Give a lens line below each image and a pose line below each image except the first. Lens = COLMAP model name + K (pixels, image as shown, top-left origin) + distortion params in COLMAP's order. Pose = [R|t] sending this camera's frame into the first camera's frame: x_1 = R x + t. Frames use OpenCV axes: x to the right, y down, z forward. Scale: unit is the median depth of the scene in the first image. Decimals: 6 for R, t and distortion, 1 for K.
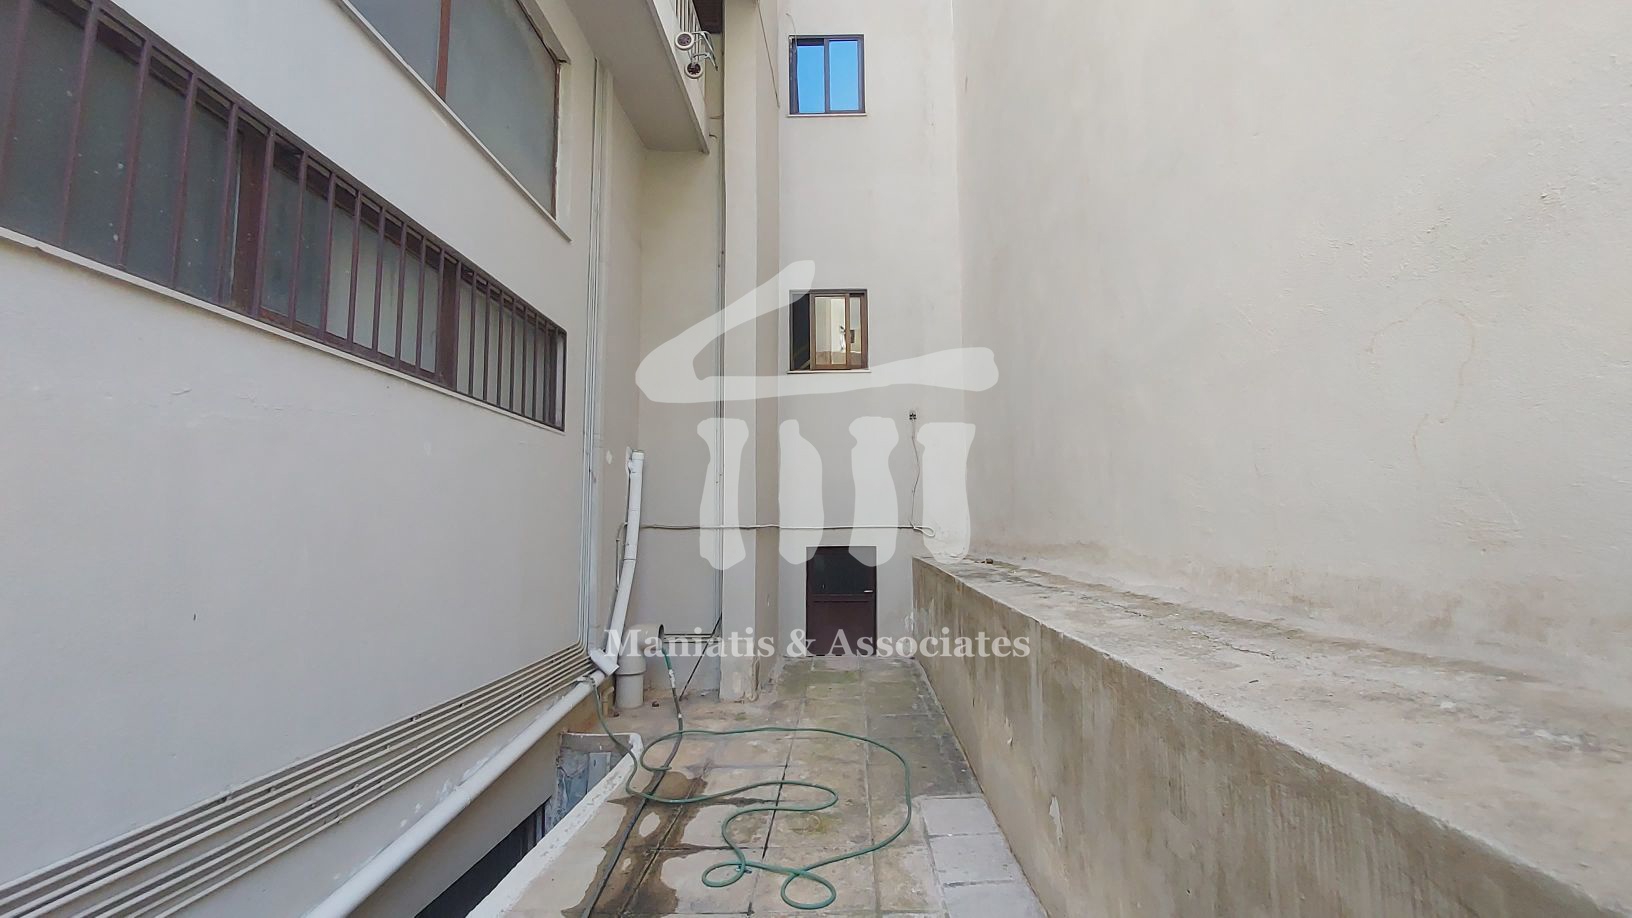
lens RADIAL K [[651.4, 0, 844.1], [0, 651.4, 476.3], [0, 0, 1]] dist [0.001075, -0.001384]
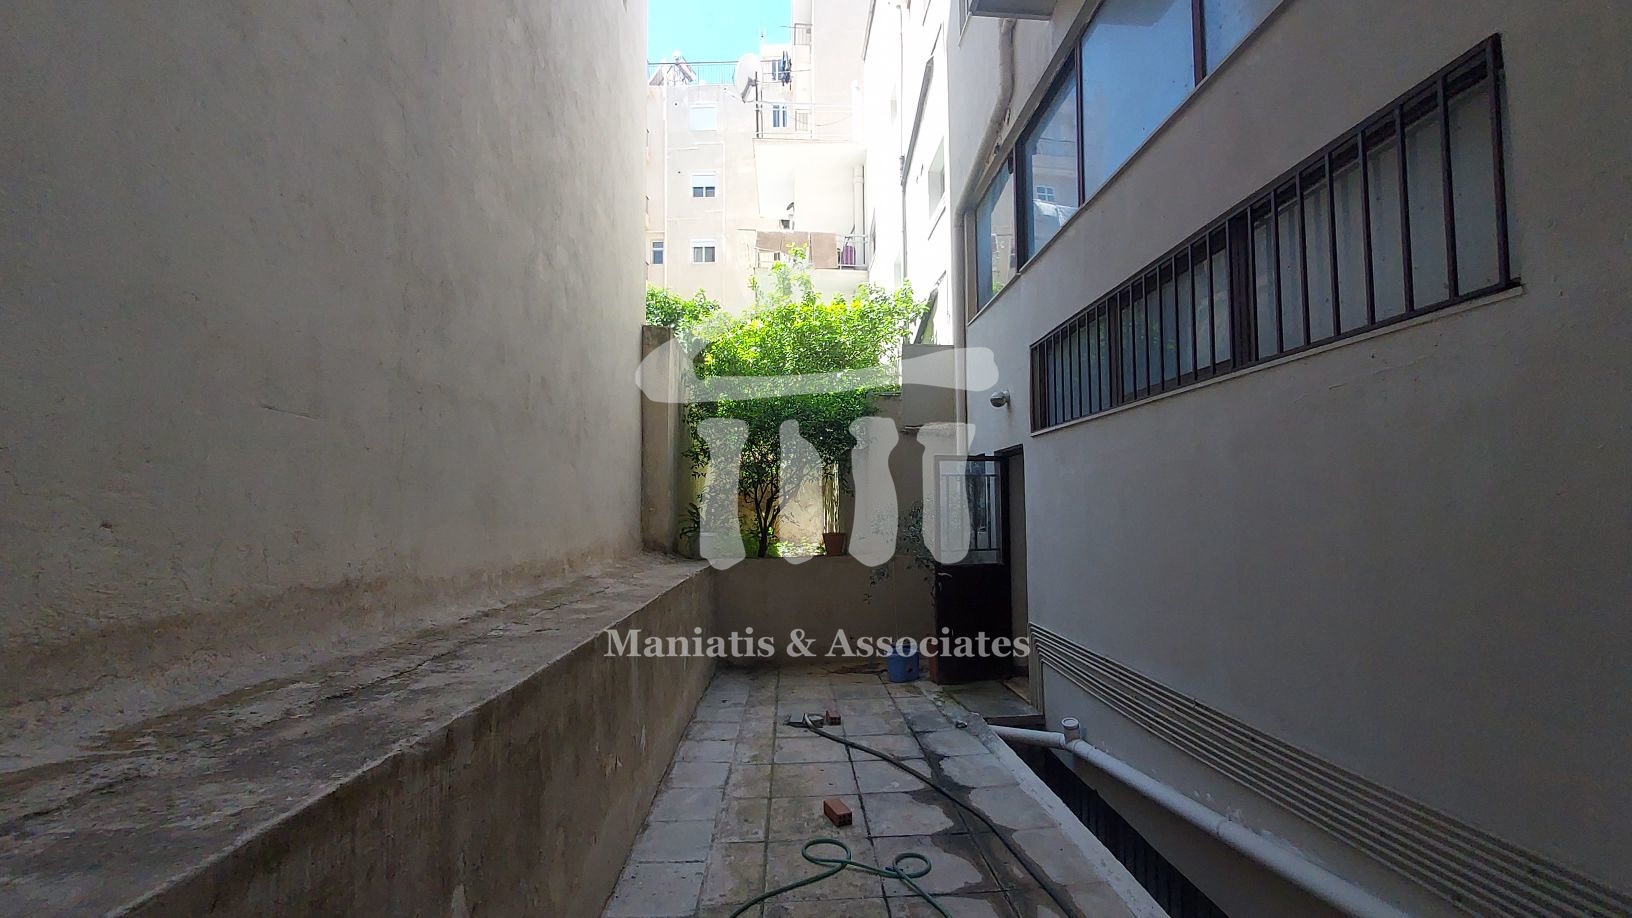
lens RADIAL K [[651.4, 0, 844.1], [0, 651.4, 476.3], [0, 0, 1]] dist [0.001075, -0.001384]
pose [[-0.995575, 0.015581, -0.092668, 0.008095], [0.027422, 0.991405, -0.127919, 0.120504], [0.089878, -0.129895, -0.987446, 2.029120]]
